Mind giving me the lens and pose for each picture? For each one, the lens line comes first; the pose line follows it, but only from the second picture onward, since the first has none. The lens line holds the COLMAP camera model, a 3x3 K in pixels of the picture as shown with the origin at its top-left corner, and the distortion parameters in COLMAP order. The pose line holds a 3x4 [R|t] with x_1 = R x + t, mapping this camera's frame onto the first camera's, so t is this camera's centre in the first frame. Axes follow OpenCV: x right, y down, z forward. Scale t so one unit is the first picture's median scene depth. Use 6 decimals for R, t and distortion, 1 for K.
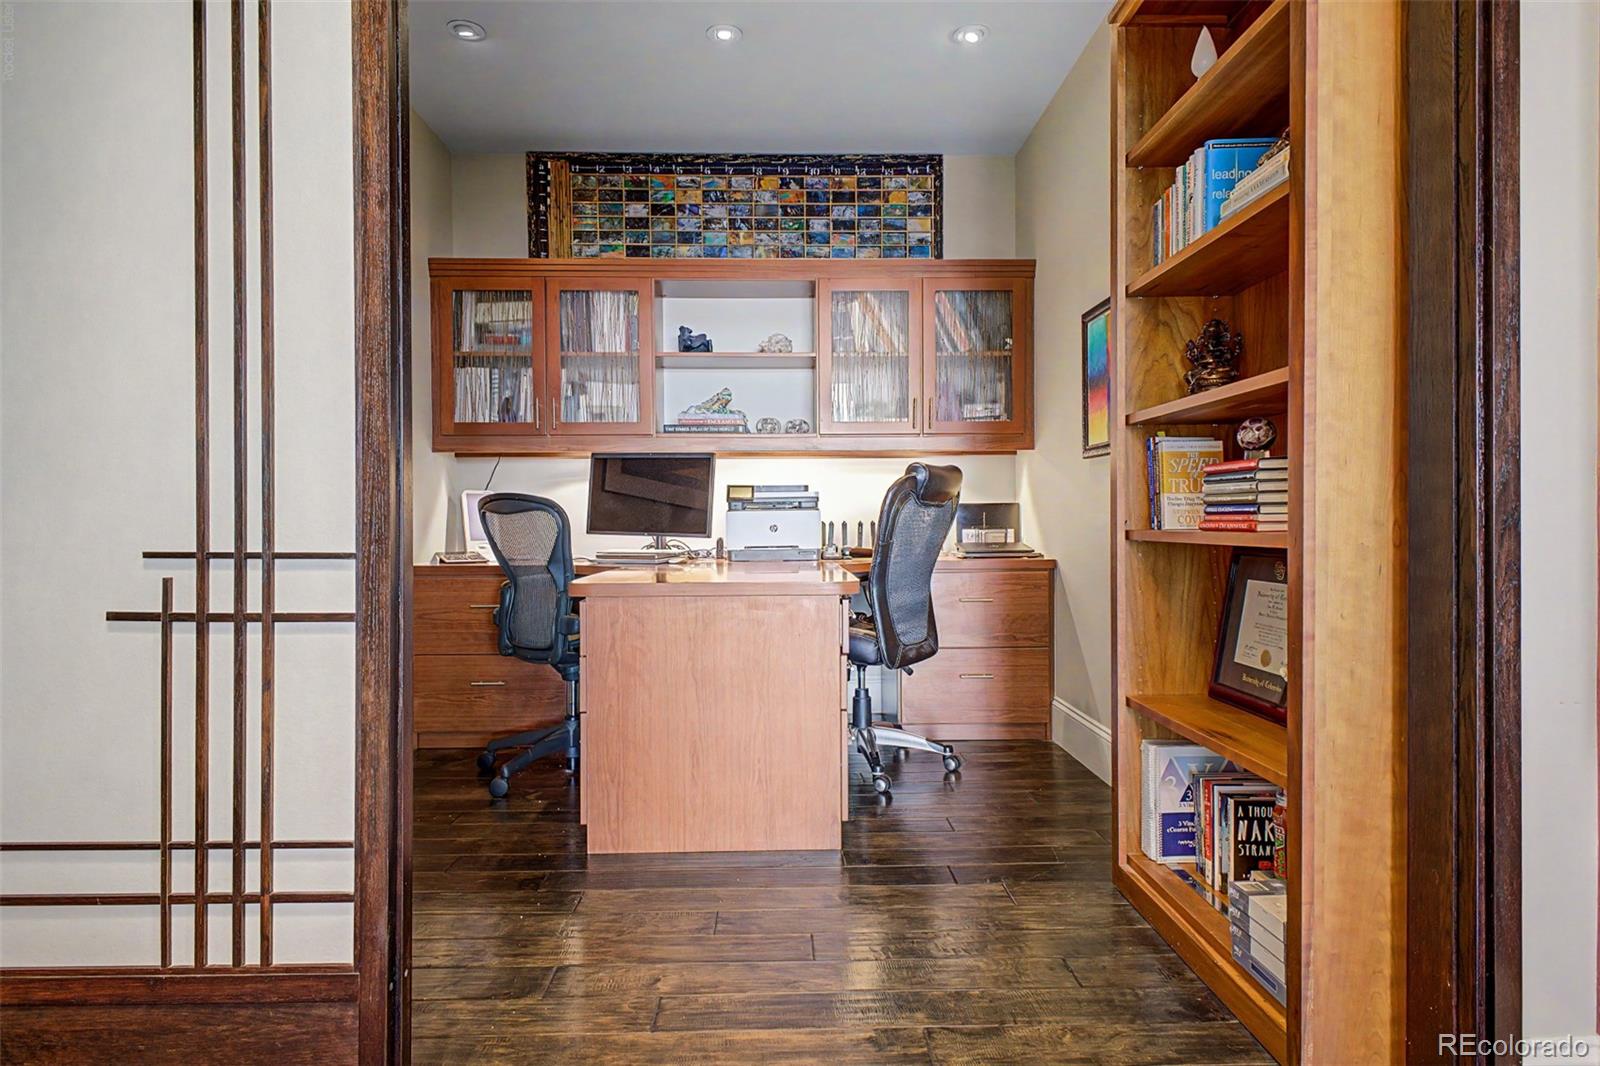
lens RADIAL K [[943.5, 0, 799.4], [0, 943.5, 531.8], [0, 0, 1]] dist [0.002085, 0.000337]
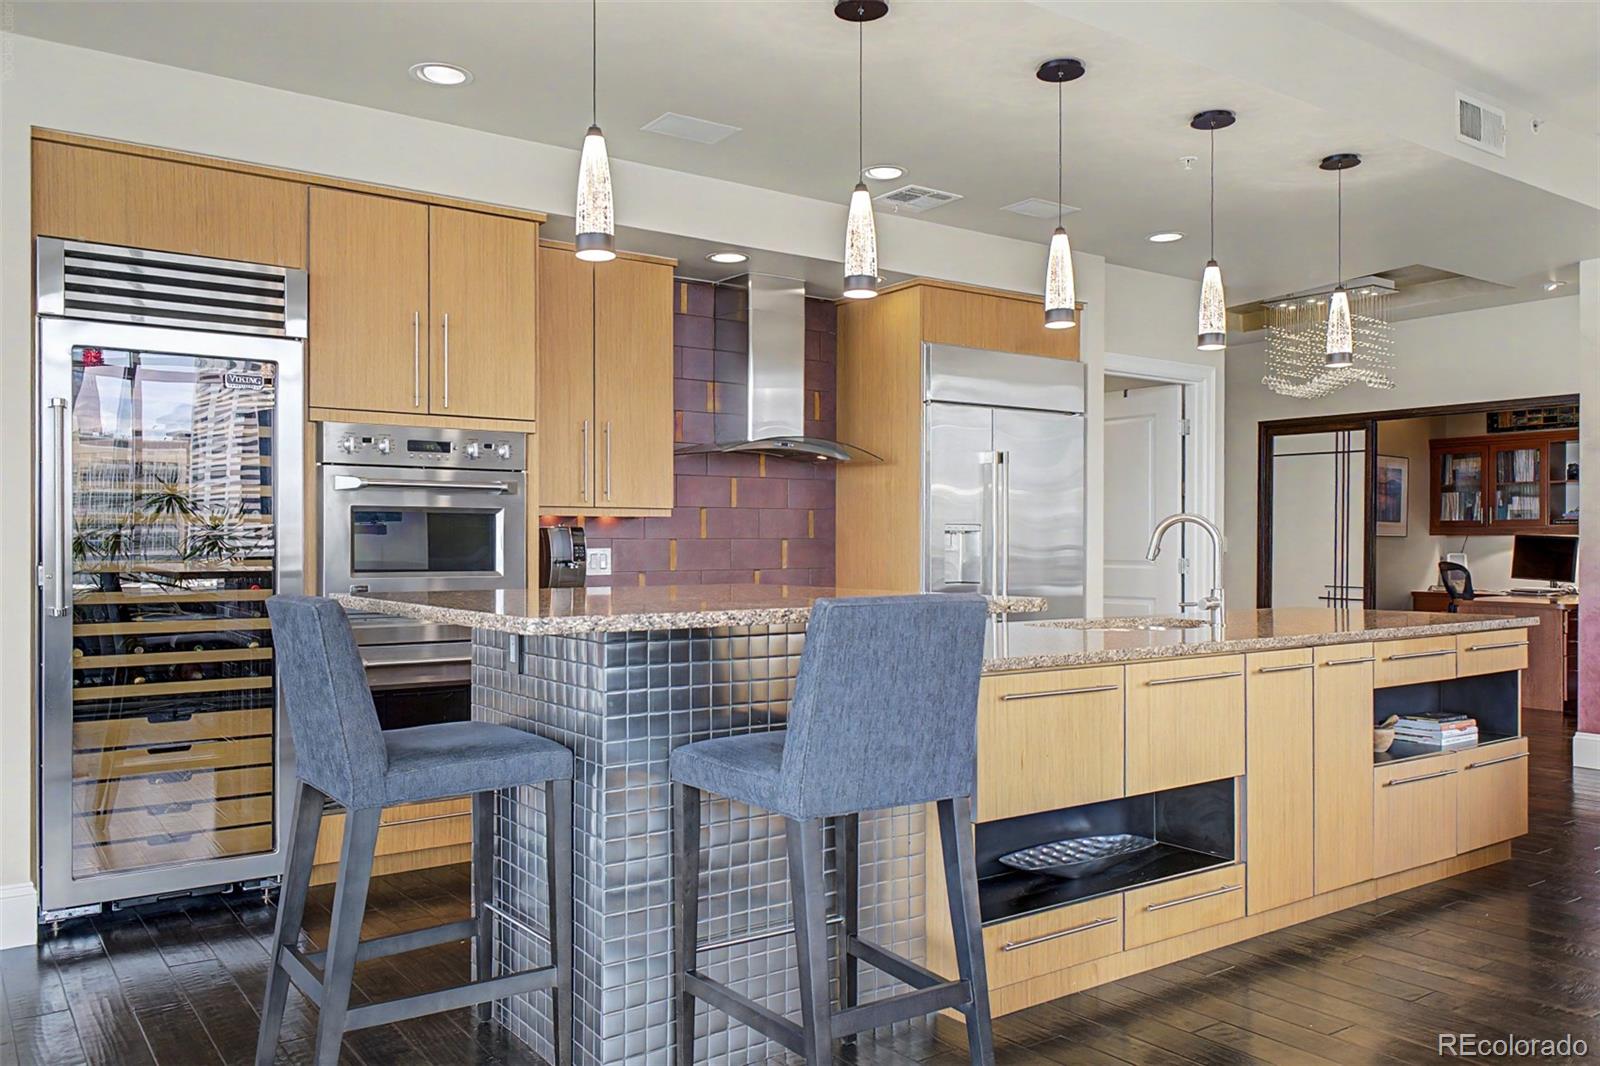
lens RADIAL K [[1199.3, 0, 795.0], [0, 1199.3, 536.0], [0, 0, 1]] dist [-0.008950, -0.002916]
pose [[0.572597, -0.001114, -0.819836, 0.953189], [-0.004165, 0.999982, -0.004268, -0.066446], [0.819826, 0.005859, 0.572583, -1.619307]]
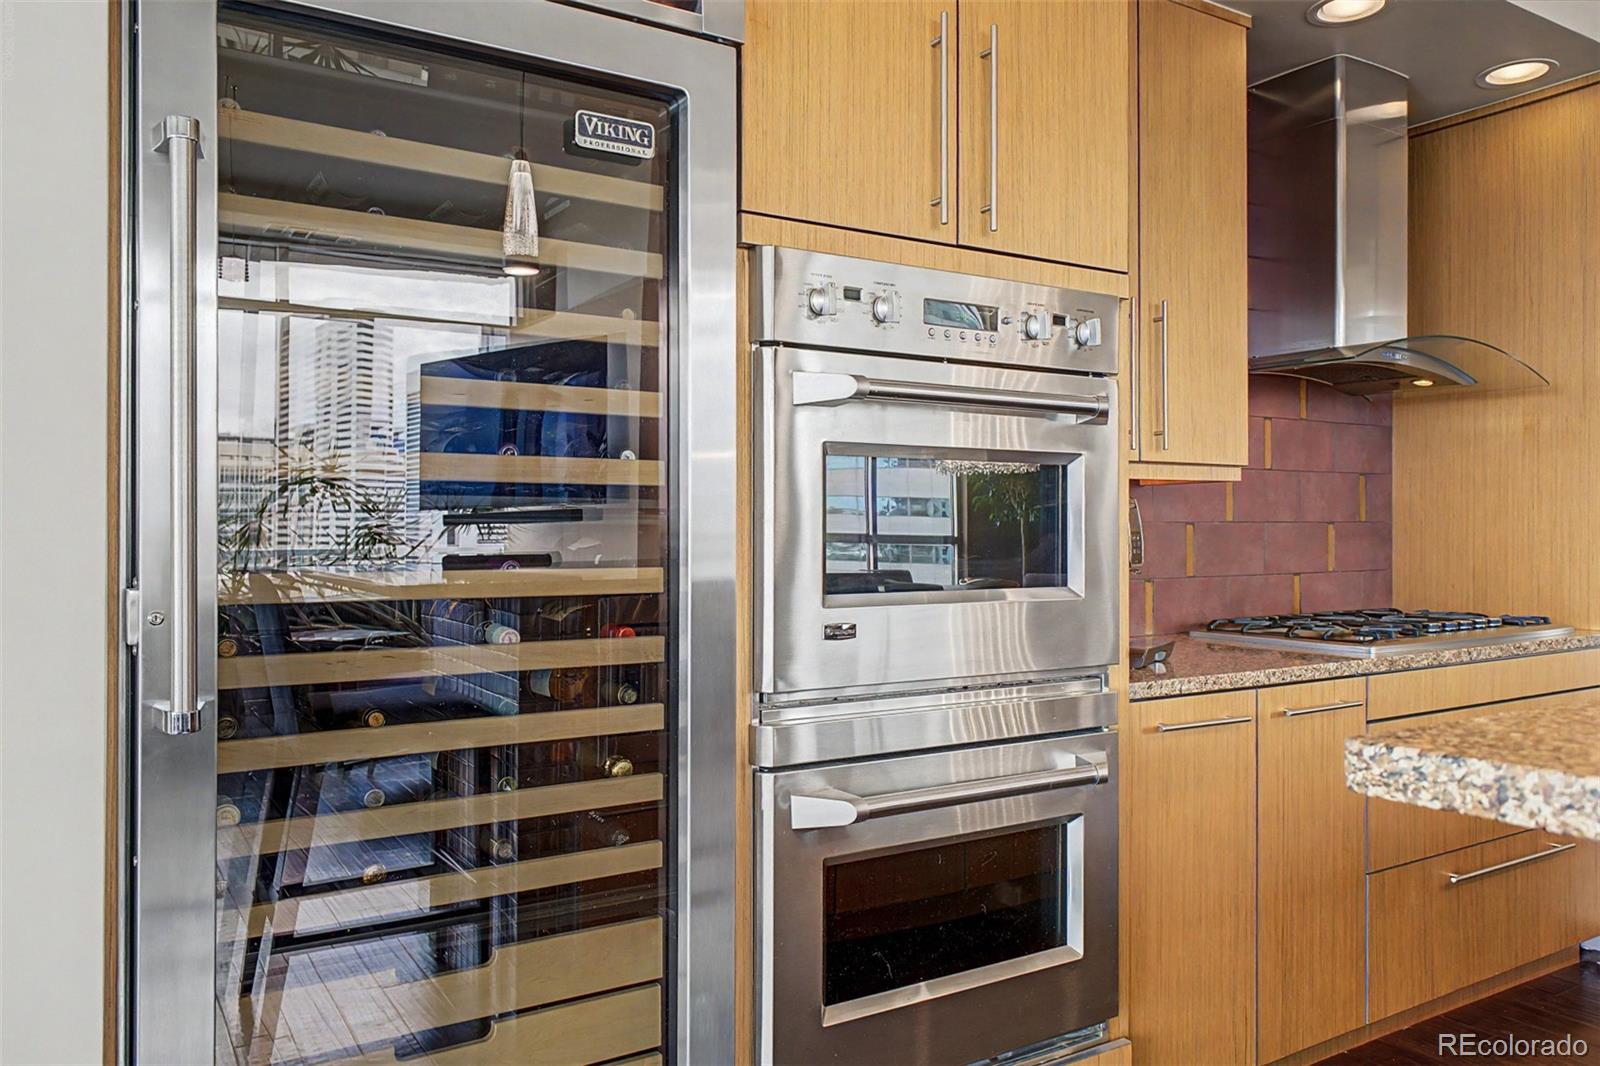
lens RADIAL K [[1199.3, 0, 790.0], [0, 1199.3, 528.4], [0, 0, 1]] dist [-0.008950, -0.002916]
pose [[0.513580, -0.003681, -0.858034, 0.345685], [0.001051, 0.999993, -0.003661, -0.062121], [0.858041, 0.000978, 0.513580, -1.587563]]
